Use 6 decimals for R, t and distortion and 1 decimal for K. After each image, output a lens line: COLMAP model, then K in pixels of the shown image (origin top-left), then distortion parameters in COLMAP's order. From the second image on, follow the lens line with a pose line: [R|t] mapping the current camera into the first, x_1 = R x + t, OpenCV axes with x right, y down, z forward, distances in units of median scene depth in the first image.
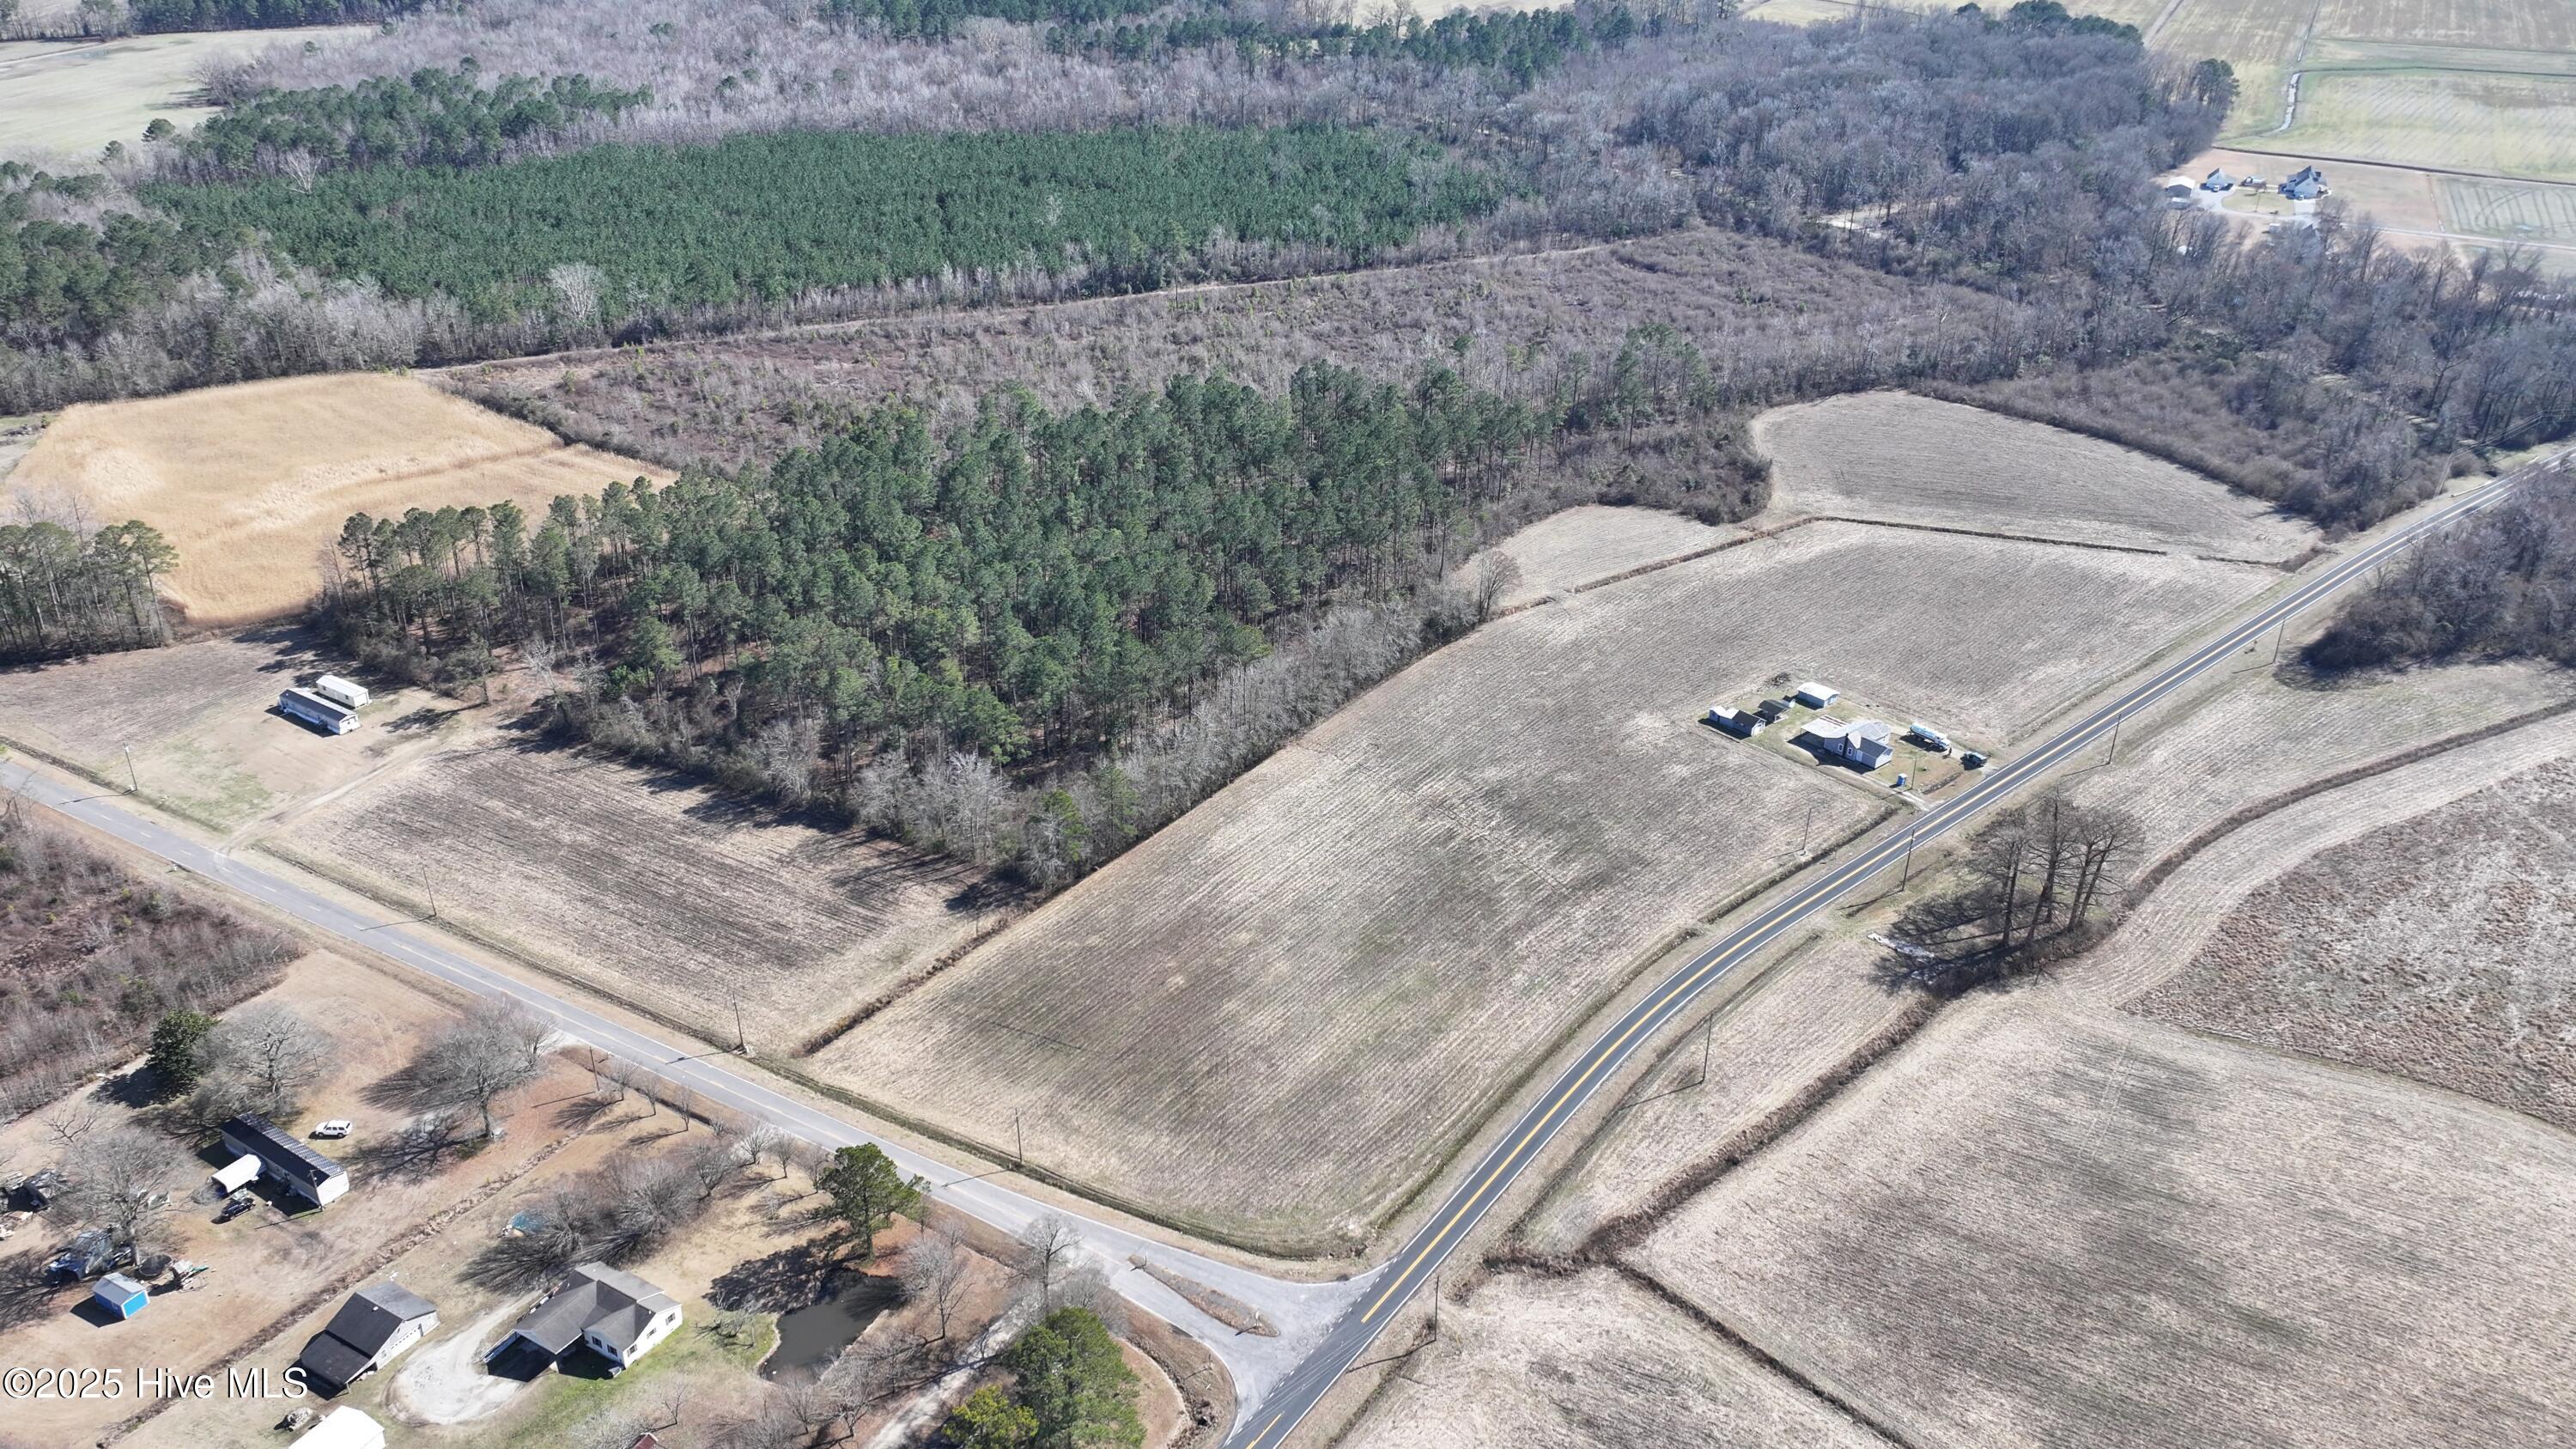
lens RADIAL K [[2074.3, 0, 1276.8], [0, 2074.3, 733.1], [0, 0, 1]] dist [0.010224, -0.006818]
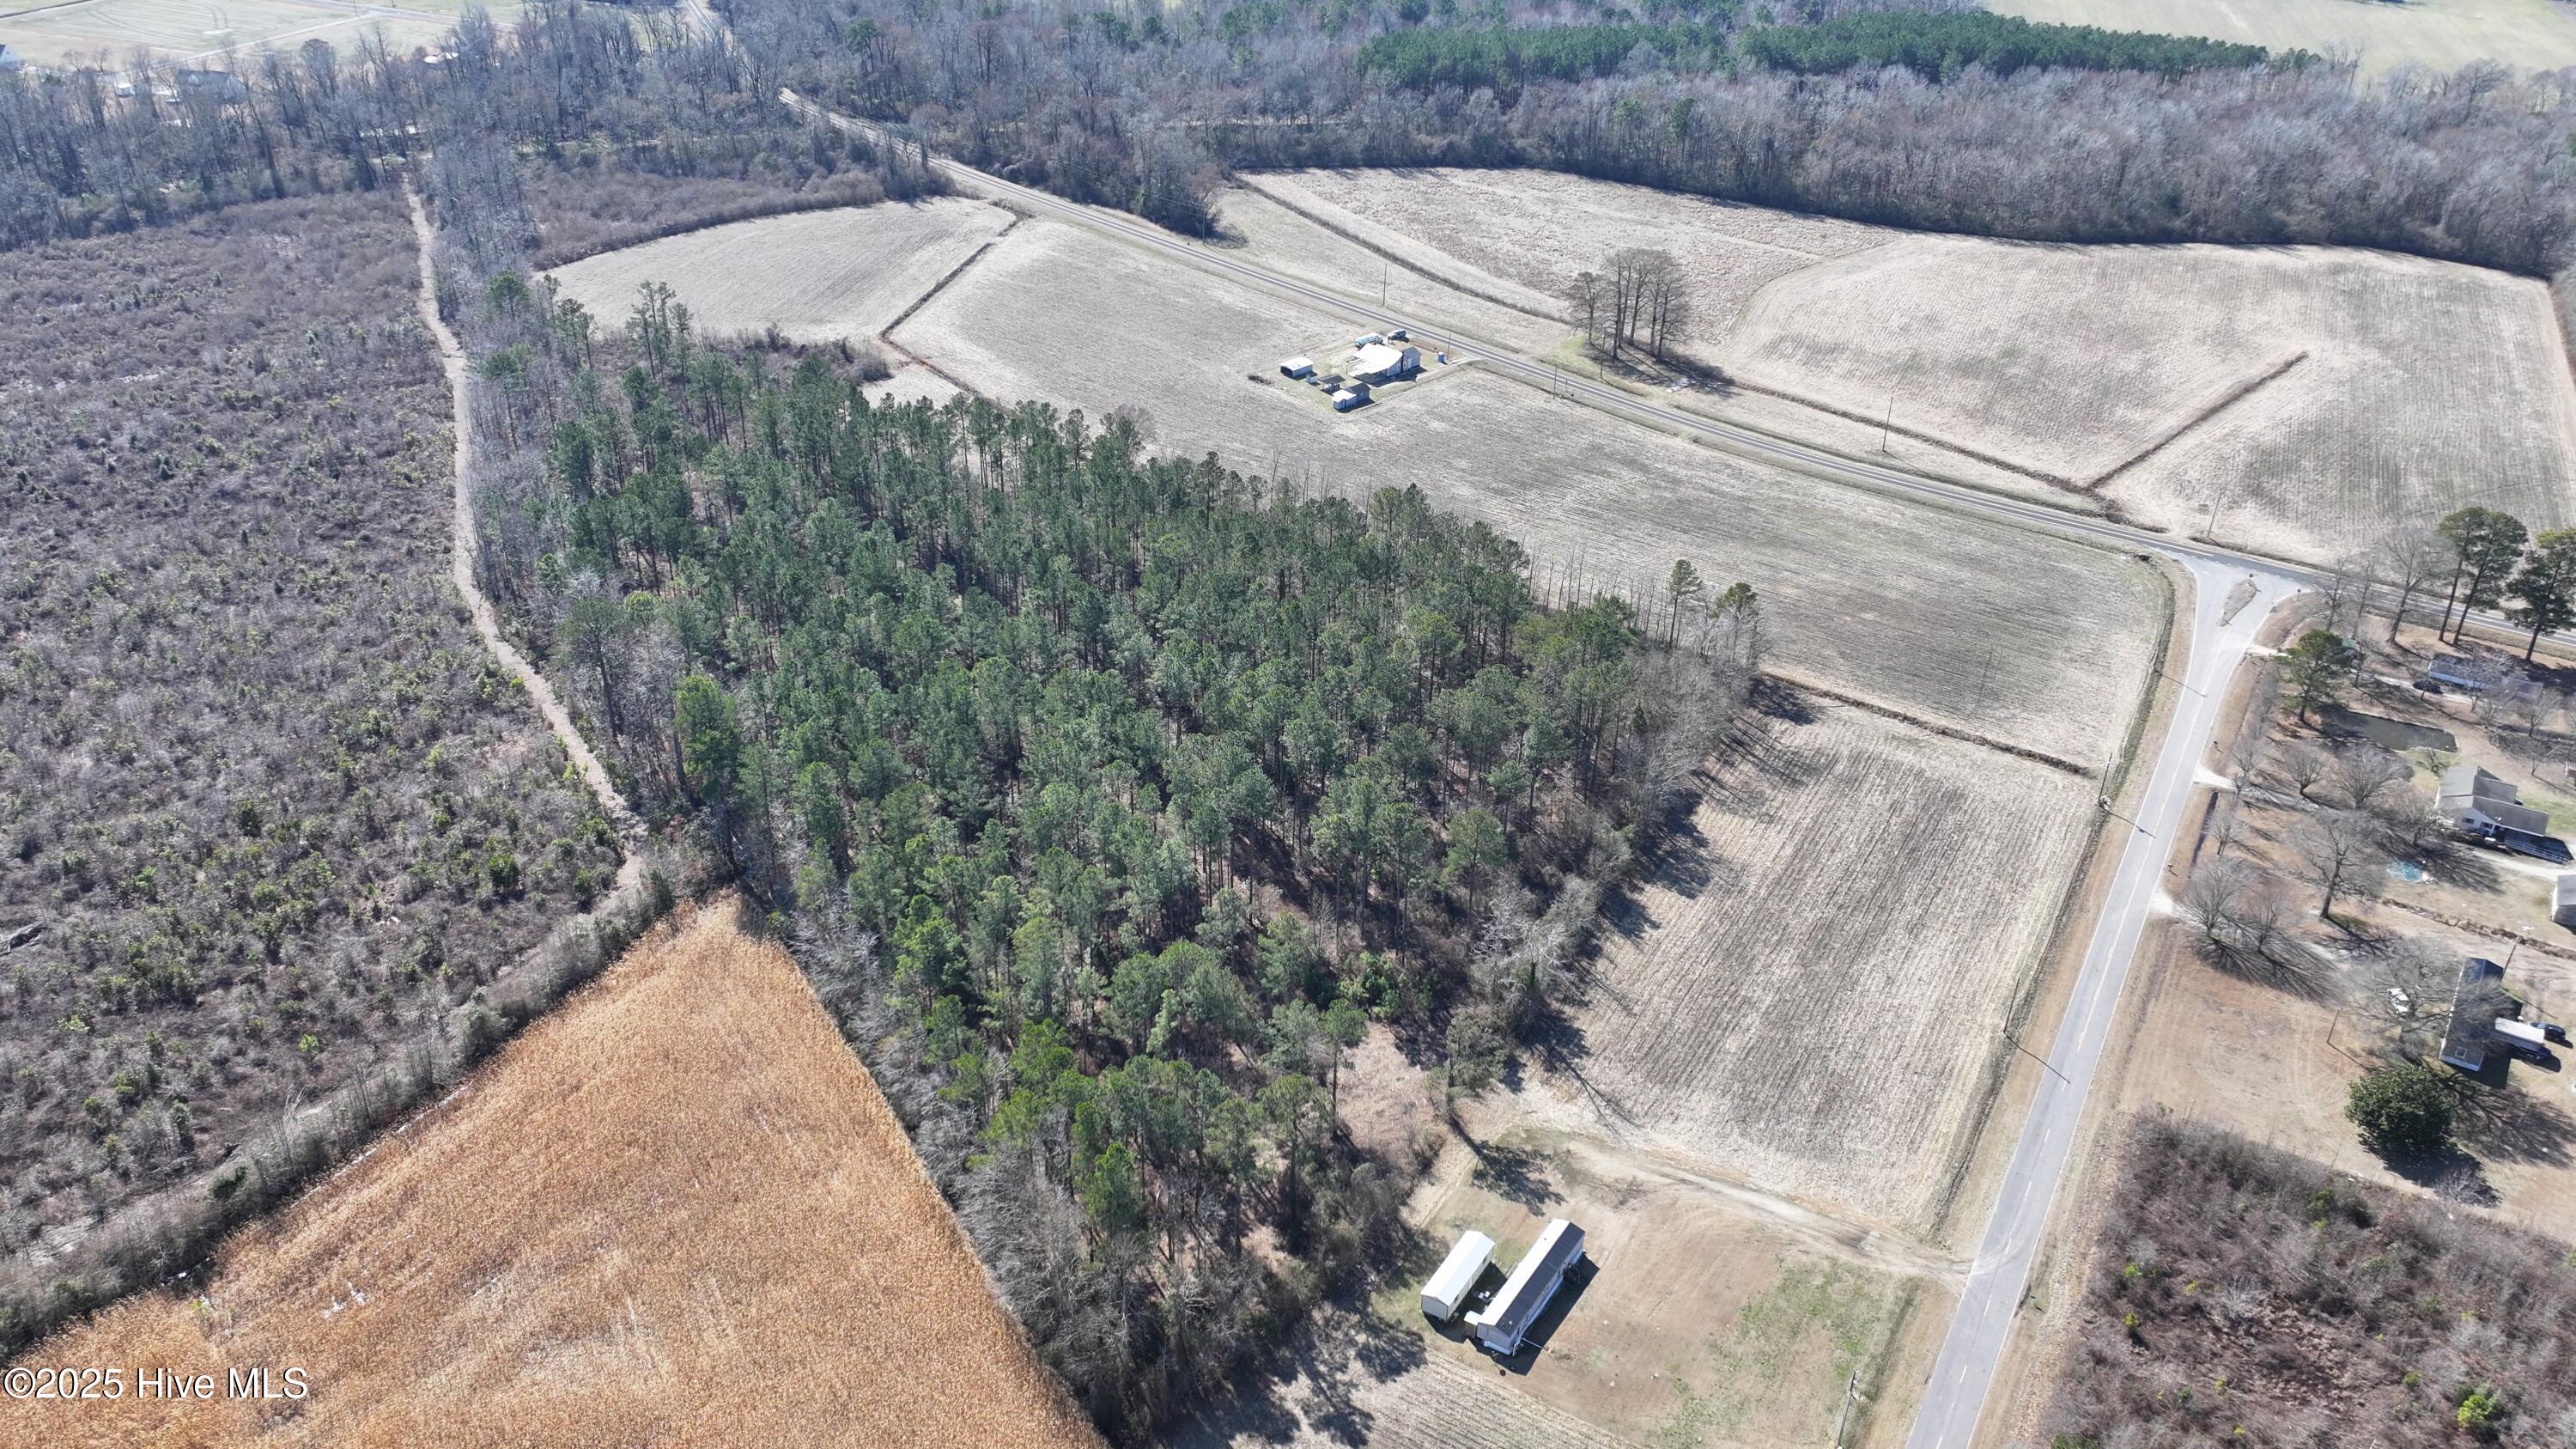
lens RADIAL K [[2074.3, 0, 1276.8], [0, 2074.3, 733.1], [0, 0, 1]] dist [0.010224, -0.006818]
pose [[-0.020548, -0.516959, 0.855763, -0.927324], [0.454931, 0.757364, 0.468441, -0.456264], [-0.890289, 0.398939, 0.219619, 0.926587]]
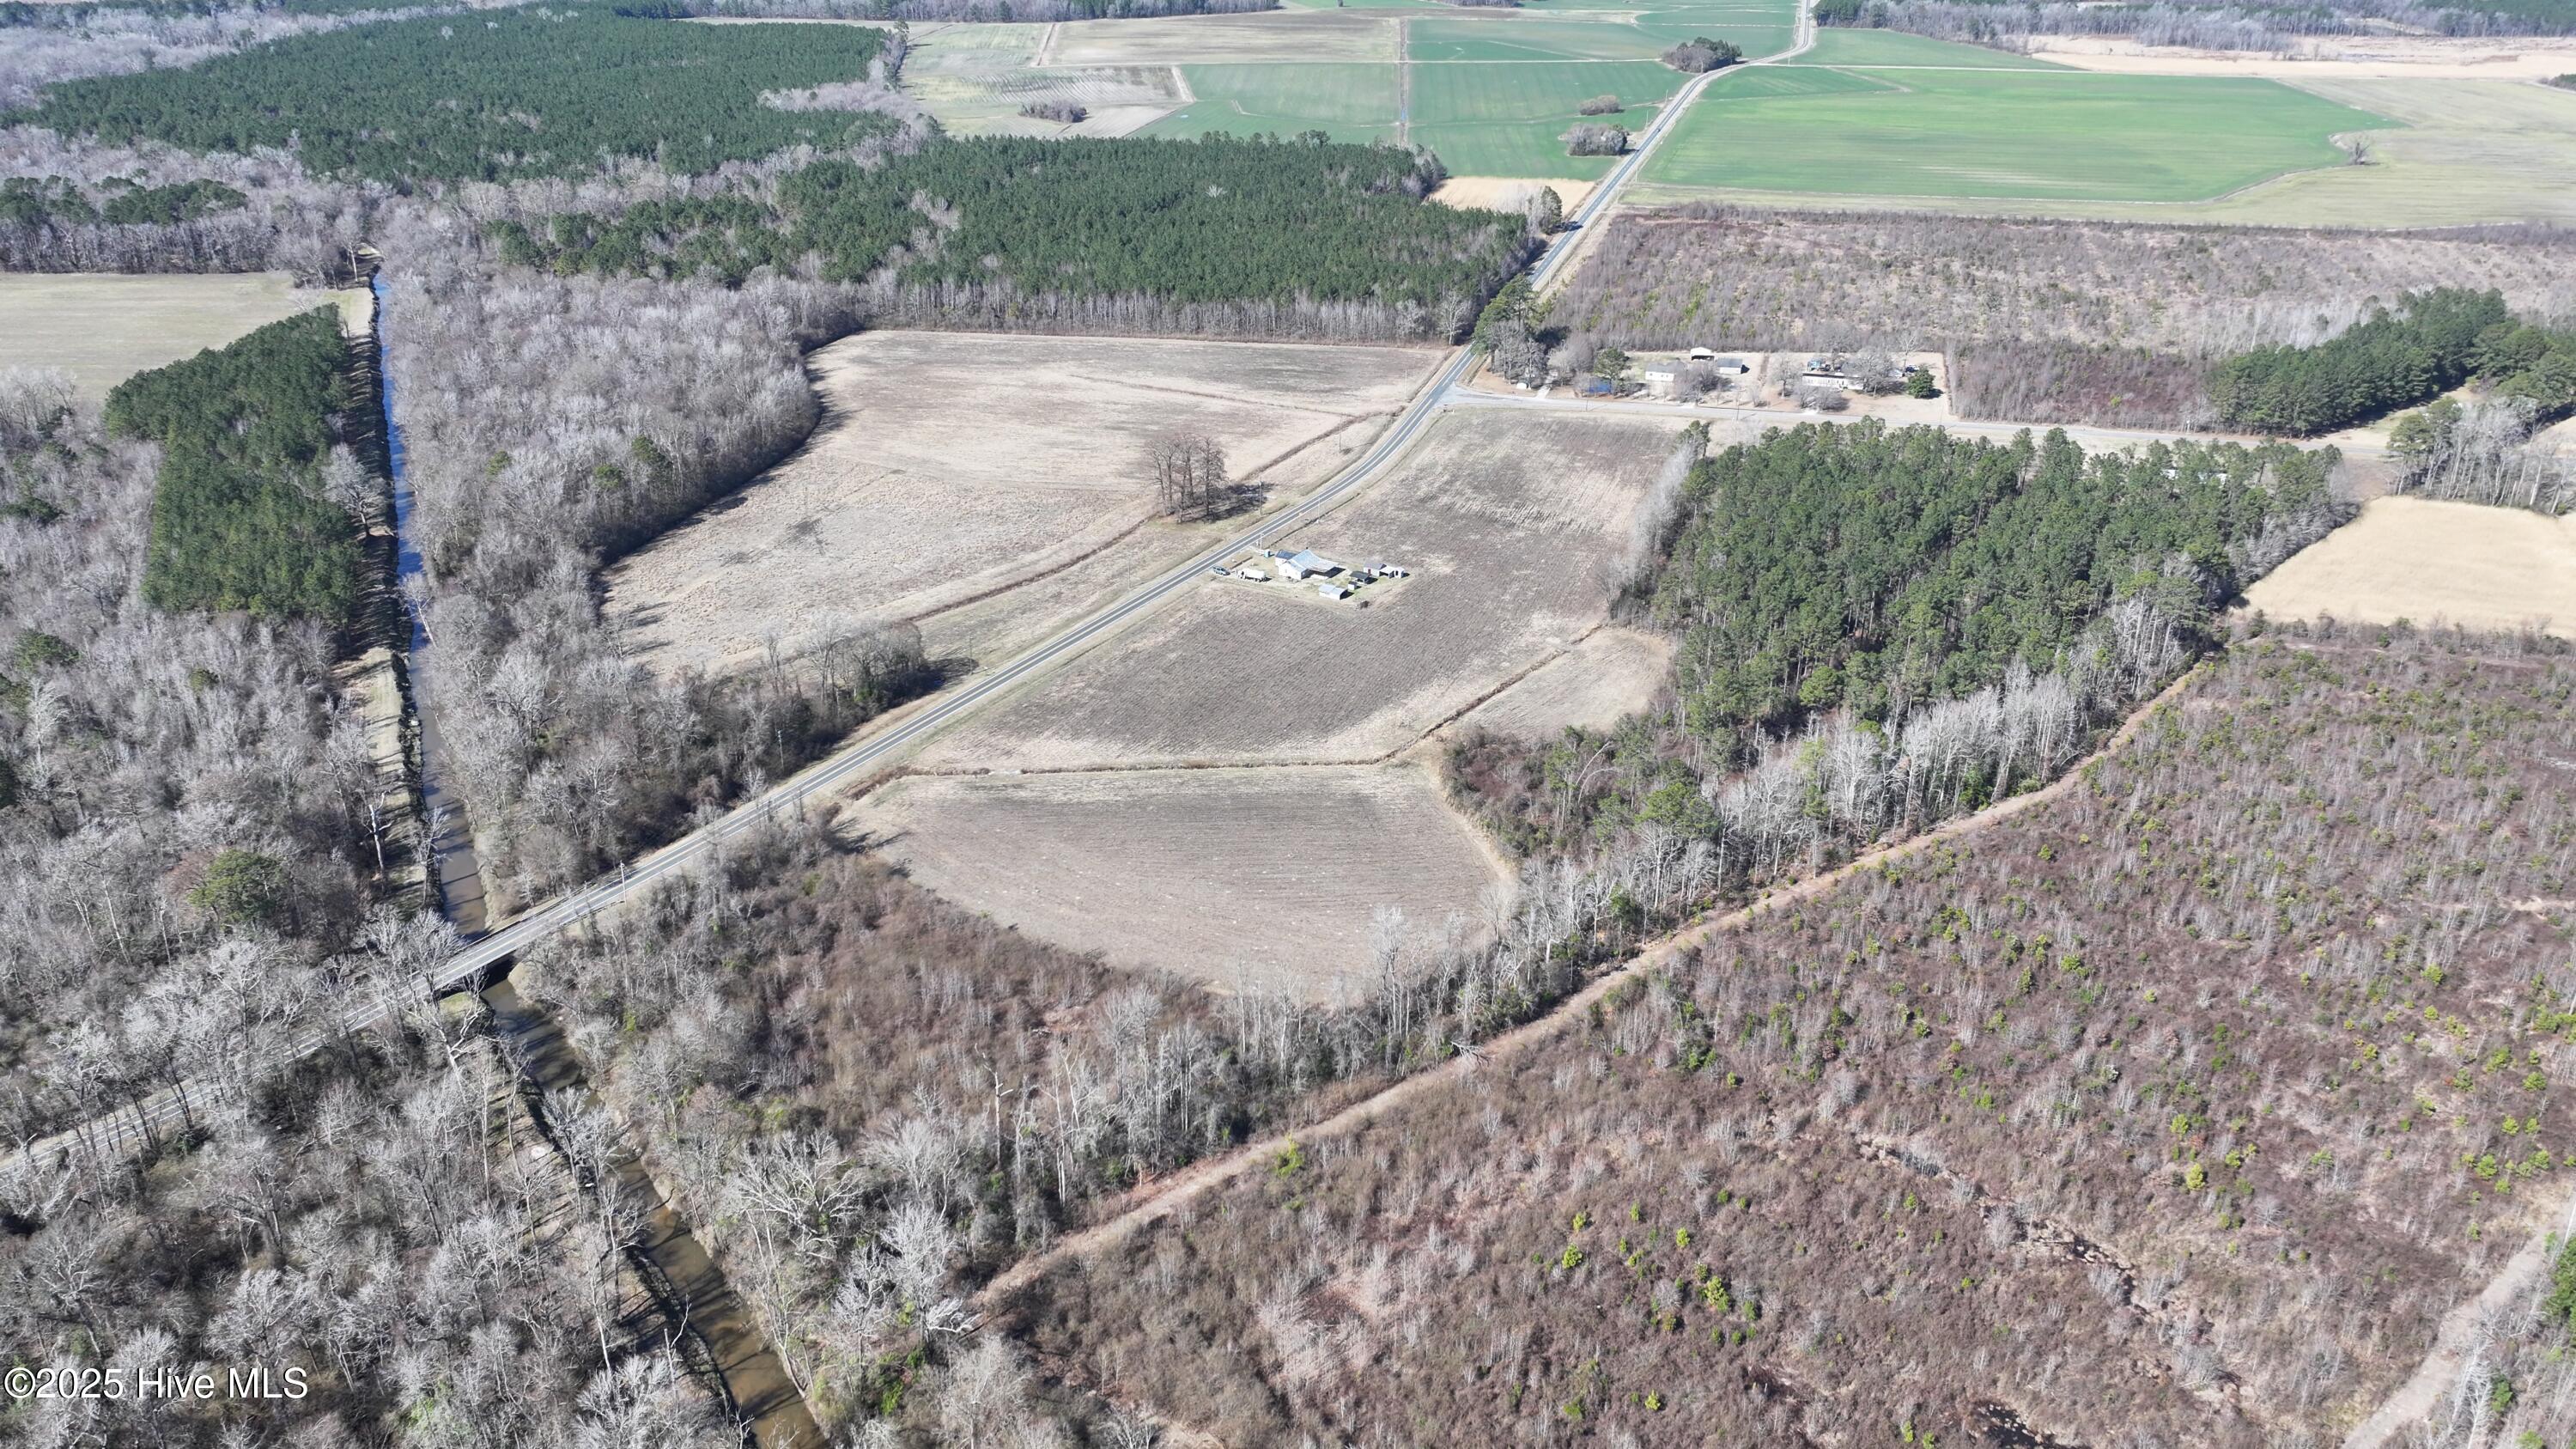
lens RADIAL K [[2074.3, 0, 1276.8], [0, 2074.3, 733.1], [0, 0, 1]] dist [0.010224, -0.006818]
pose [[-0.952168, 0.107237, -0.286141, 0.760518], [-0.161229, 0.619148, 0.768545, -1.085874], [0.259580, 0.777918, -0.572243, 2.019606]]
